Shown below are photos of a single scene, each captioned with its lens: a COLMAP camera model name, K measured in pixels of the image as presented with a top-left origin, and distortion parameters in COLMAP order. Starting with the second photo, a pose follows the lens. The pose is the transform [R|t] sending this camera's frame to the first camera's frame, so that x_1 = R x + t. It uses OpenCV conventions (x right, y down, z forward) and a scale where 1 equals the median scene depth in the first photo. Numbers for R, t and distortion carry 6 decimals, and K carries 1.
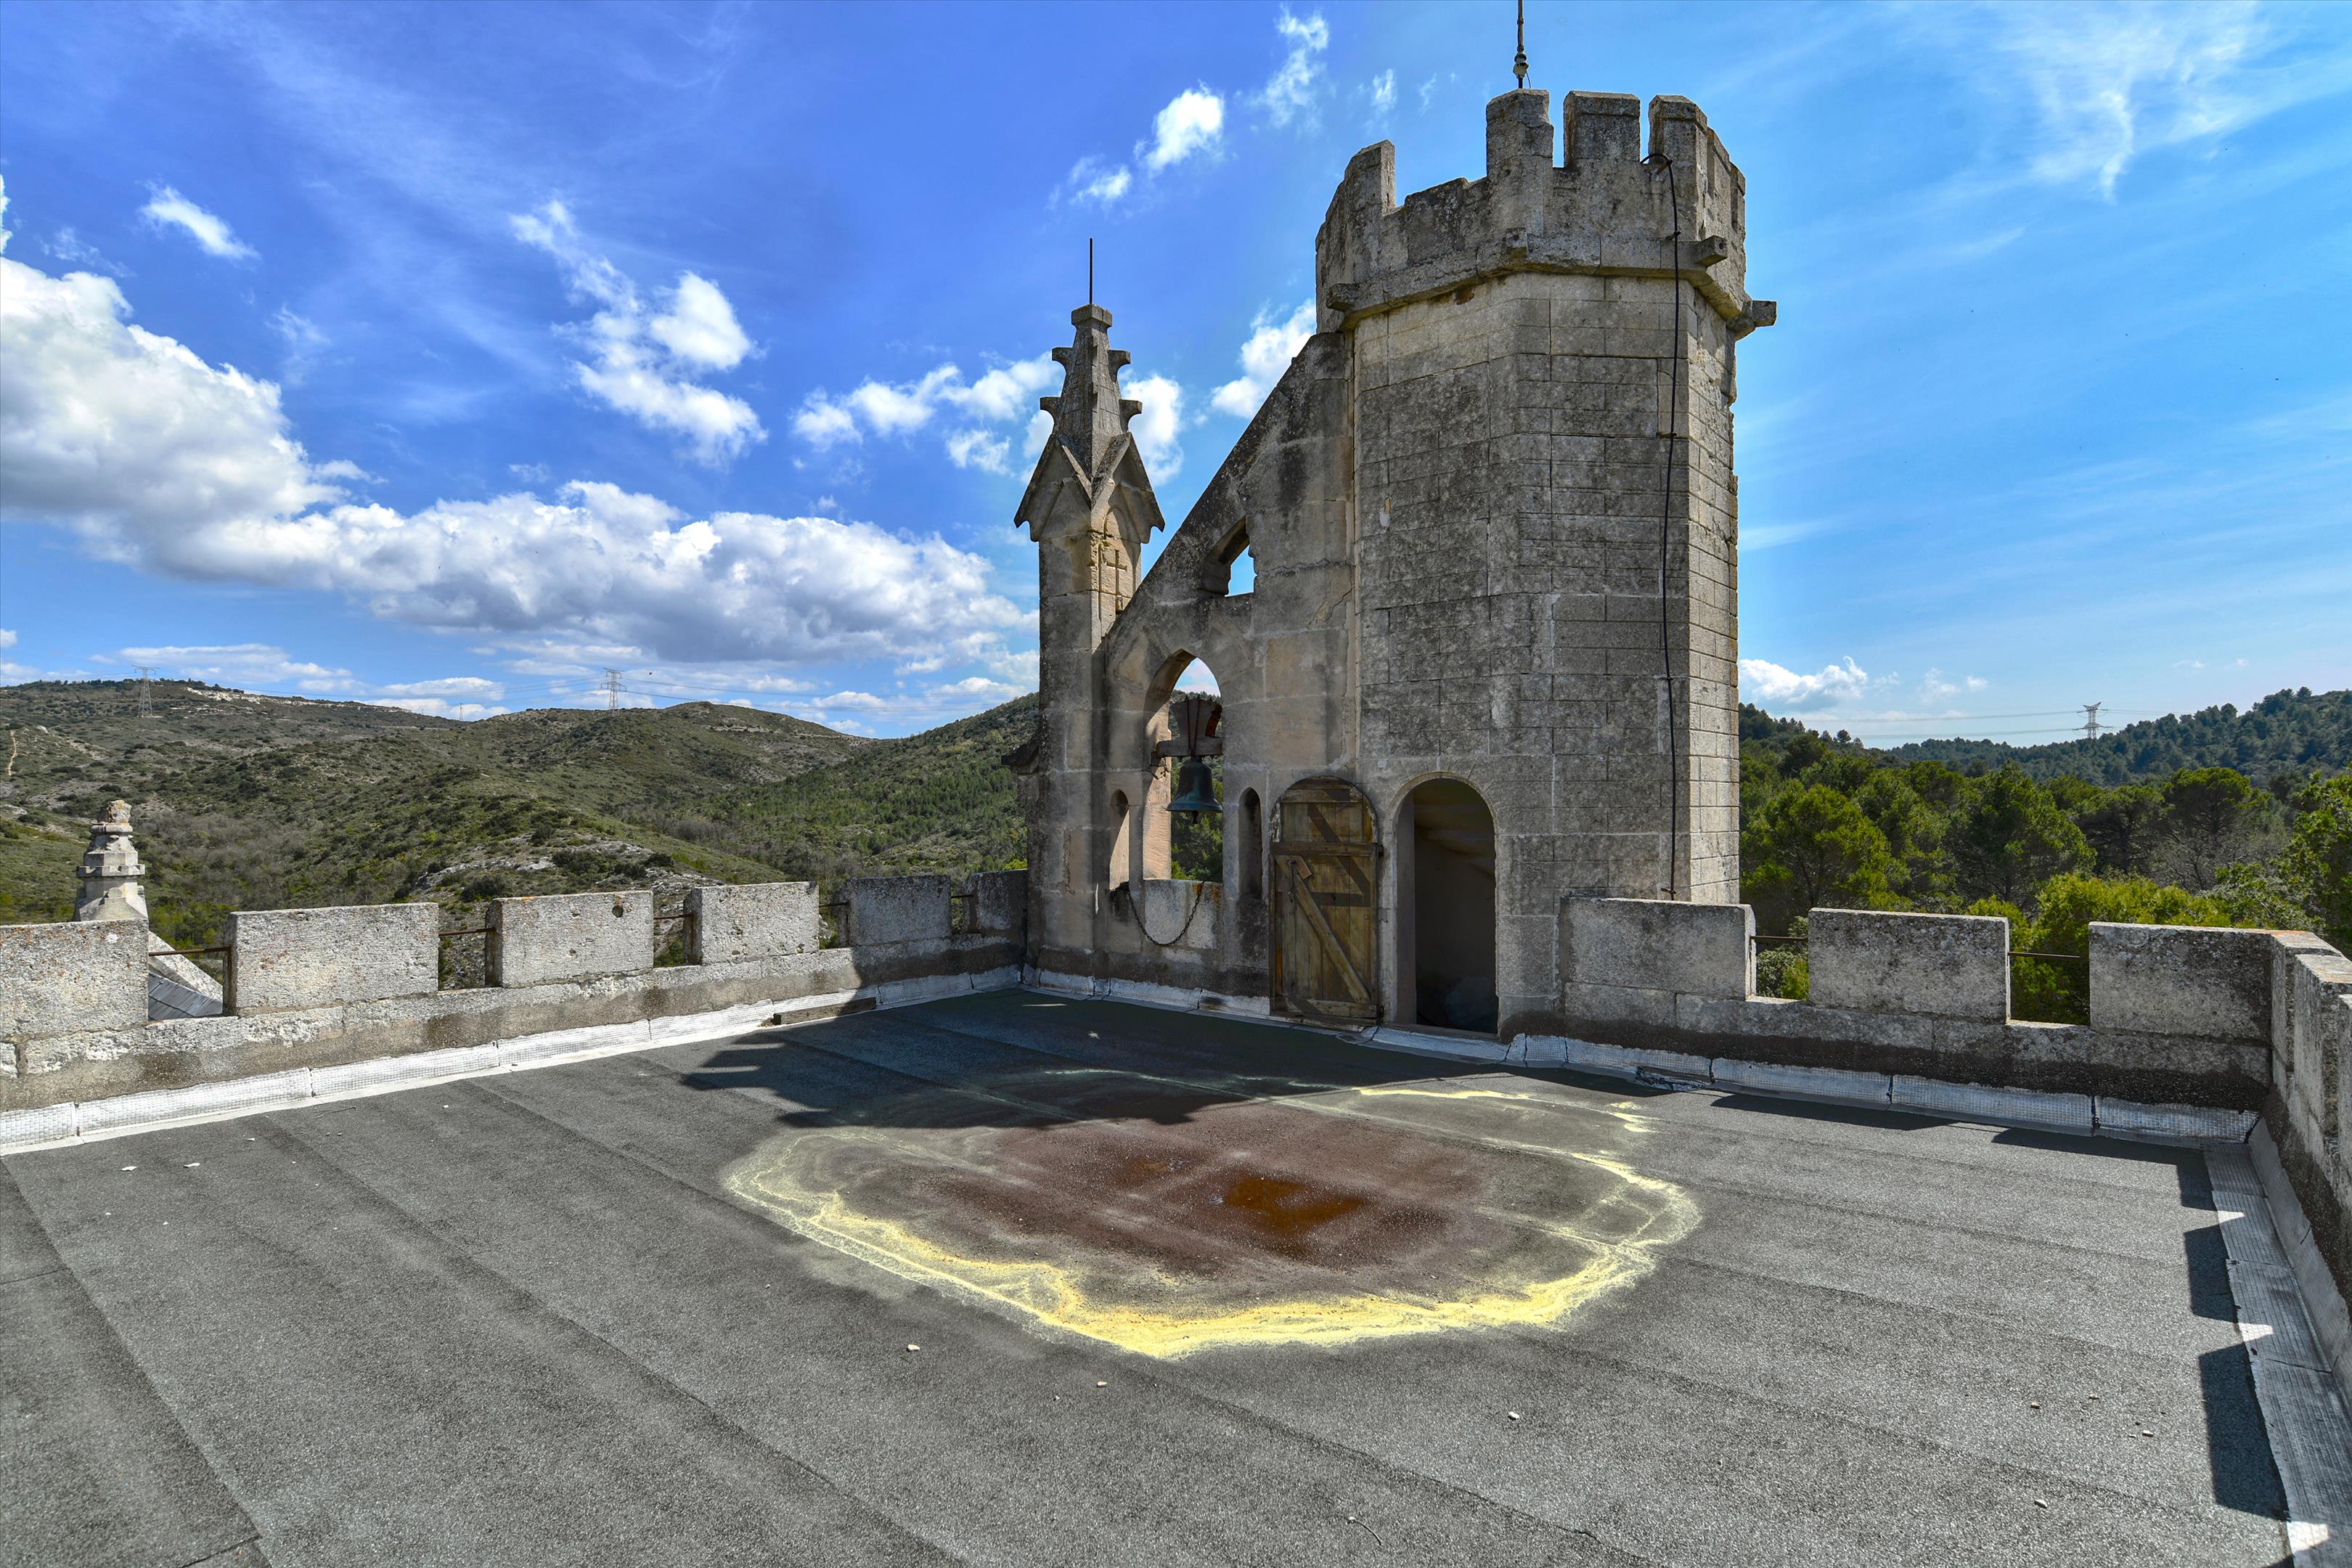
lens RADIAL K [[1177.7, 0, 1176.0], [0, 1177.7, 784.0], [0, 0, 1]] dist [-0.006426, 0.001361]
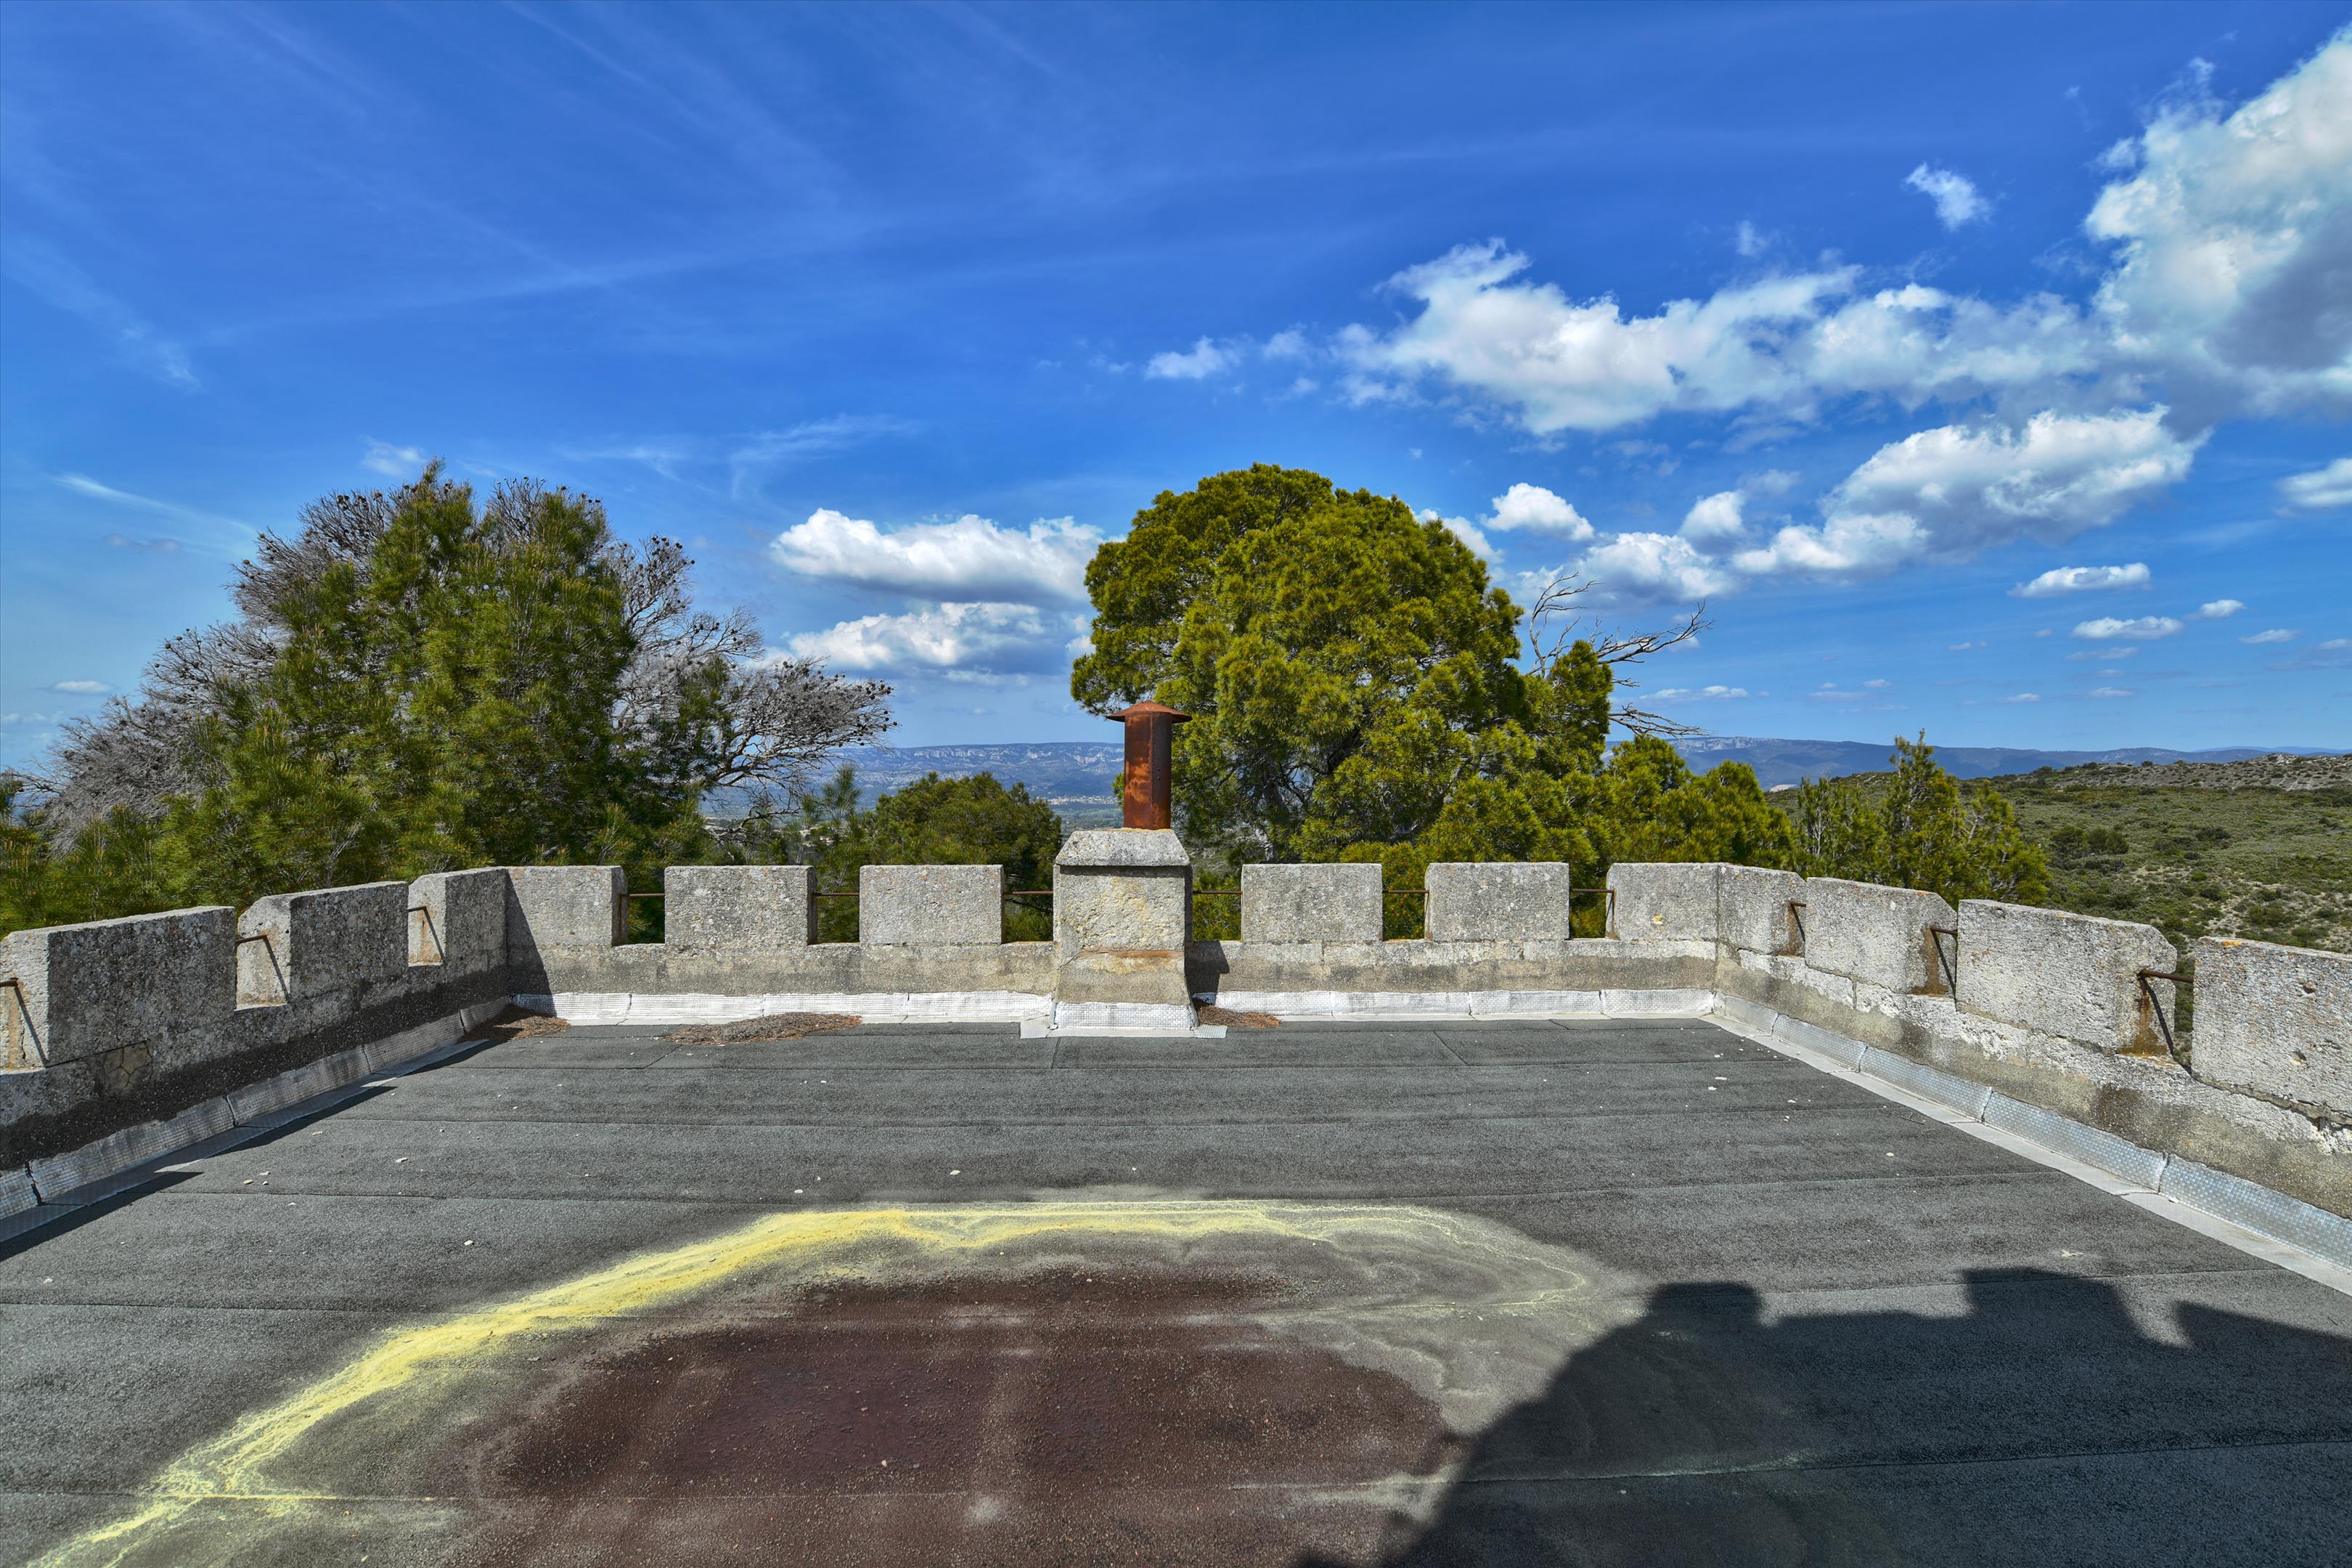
lens RADIAL K [[1177.7, 0, 1176.0], [0, 1177.7, 784.0], [0, 0, 1]] dist [-0.006426, 0.001361]
pose [[-0.756762, 0.000063, -0.653691, 0.392145], [0.007503, 0.999935, -0.008589, 0.030474], [0.653648, -0.011405, -0.756713, 1.801928]]
